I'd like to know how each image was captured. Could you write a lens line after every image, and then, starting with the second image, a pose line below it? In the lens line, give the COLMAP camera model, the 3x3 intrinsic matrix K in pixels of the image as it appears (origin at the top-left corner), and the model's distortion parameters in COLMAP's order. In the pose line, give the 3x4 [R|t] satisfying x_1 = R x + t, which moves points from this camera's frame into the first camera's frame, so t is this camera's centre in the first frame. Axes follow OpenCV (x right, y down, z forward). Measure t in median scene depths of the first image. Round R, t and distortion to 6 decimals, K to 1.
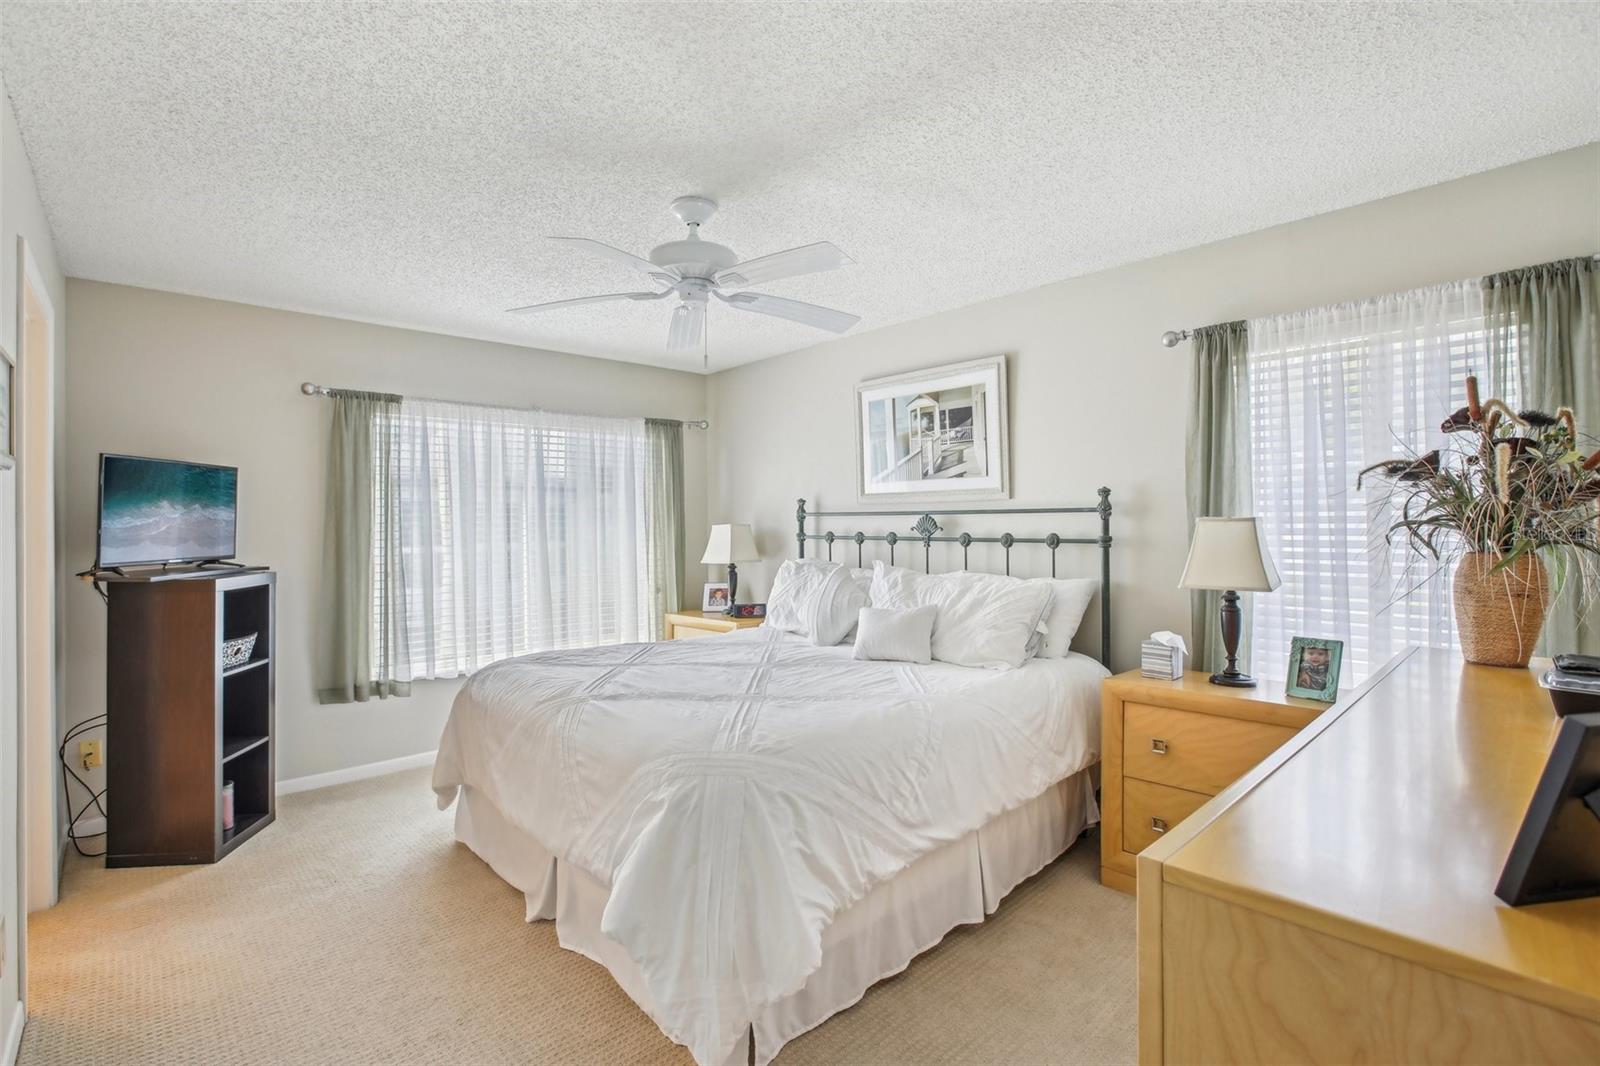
lens RADIAL K [[732.3, 0, 789.9], [0, 732.3, 520.6], [0, 0, 1]] dist [-0.051167, 0.019591]
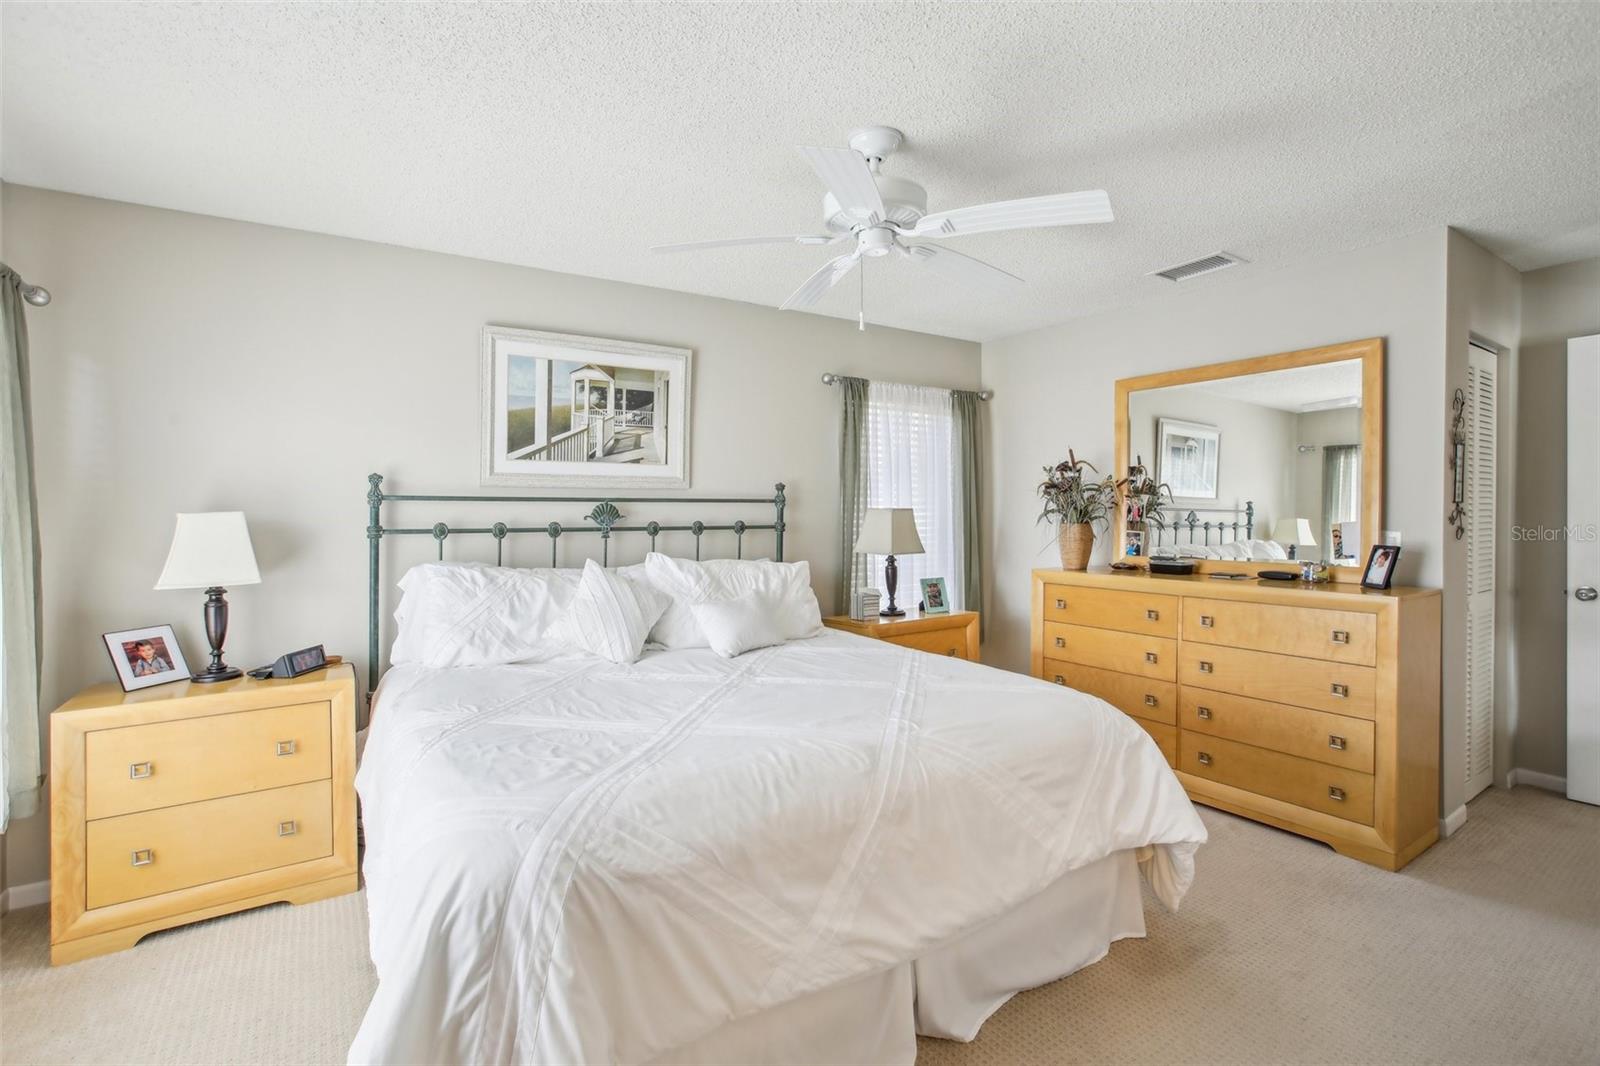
lens RADIAL K [[732.3, 0, 789.9], [0, 732.3, 520.6], [0, 0, 1]] dist [-0.051167, 0.019591]
pose [[0.176194, -0.017879, 0.984193, -0.664772], [-0.009934, 0.999752, 0.019940, -0.005658], [-0.984305, -0.013291, 0.175972, 0.631099]]
